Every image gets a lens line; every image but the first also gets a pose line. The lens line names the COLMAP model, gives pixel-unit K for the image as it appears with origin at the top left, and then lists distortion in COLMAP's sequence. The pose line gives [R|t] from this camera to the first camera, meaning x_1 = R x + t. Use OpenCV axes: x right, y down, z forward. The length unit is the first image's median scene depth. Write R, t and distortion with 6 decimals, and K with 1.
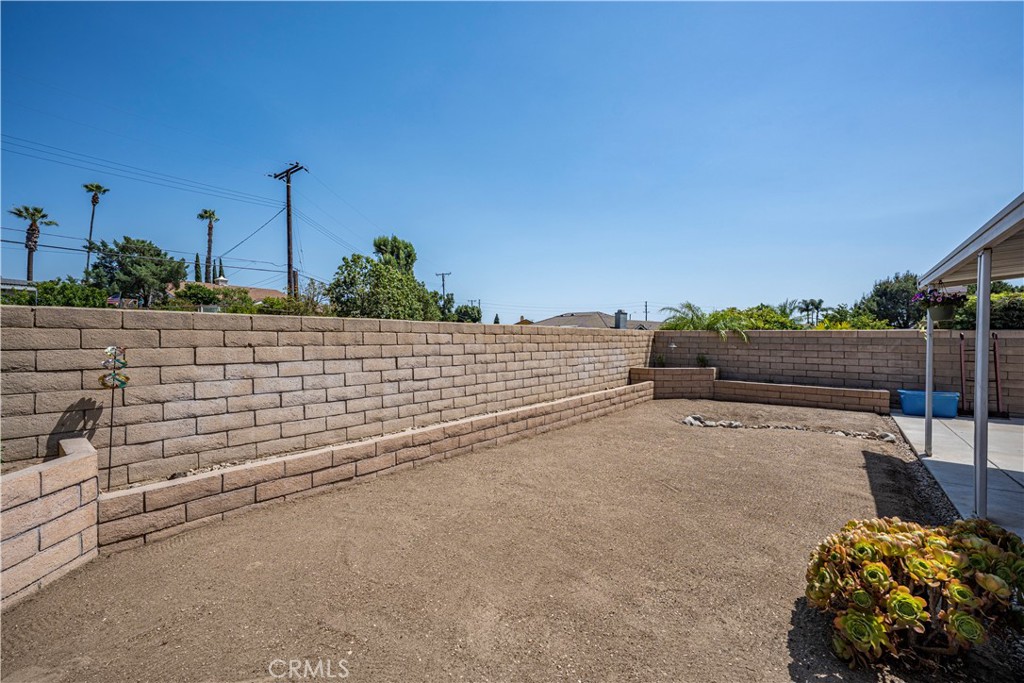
lens RADIAL K [[413.2, 0, 507.8], [0, 413.2, 342.0], [0, 0, 1]] dist [-0.017884, 0.007278]
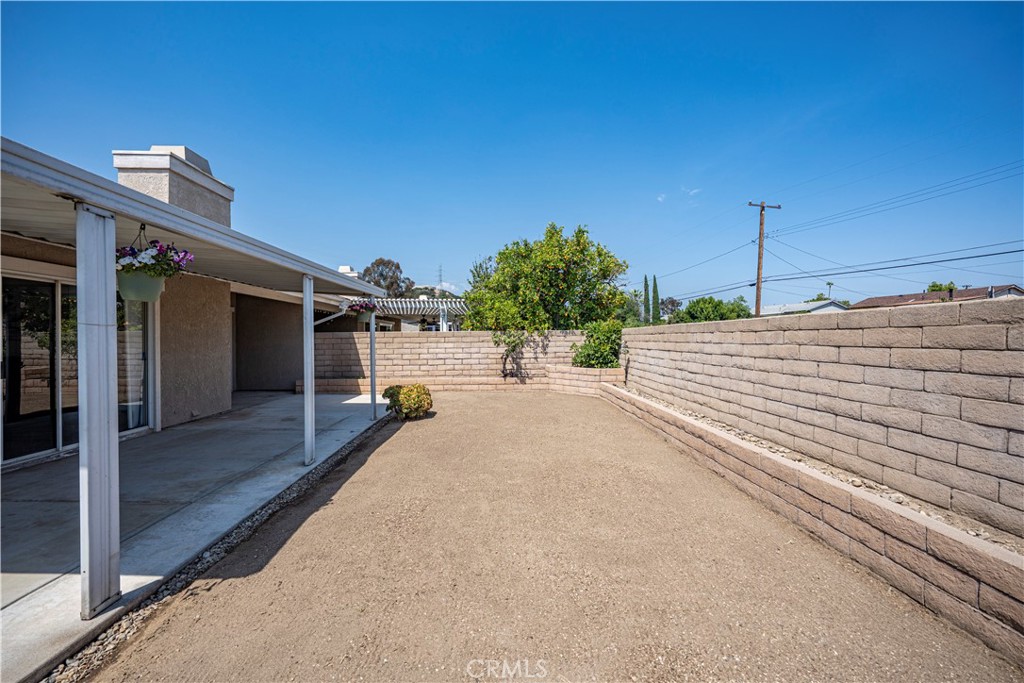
lens RADIAL K [[392.1, 0, 512.0], [0, 392.1, 341.5], [0, 0, 1]] dist [-0.005541, 0.000249]
pose [[-0.746127, 0.003754, -0.665794, 0.566304], [-0.007005, 0.999884, 0.013489, -0.005538], [0.665767, 0.014728, -0.746014, 0.915094]]
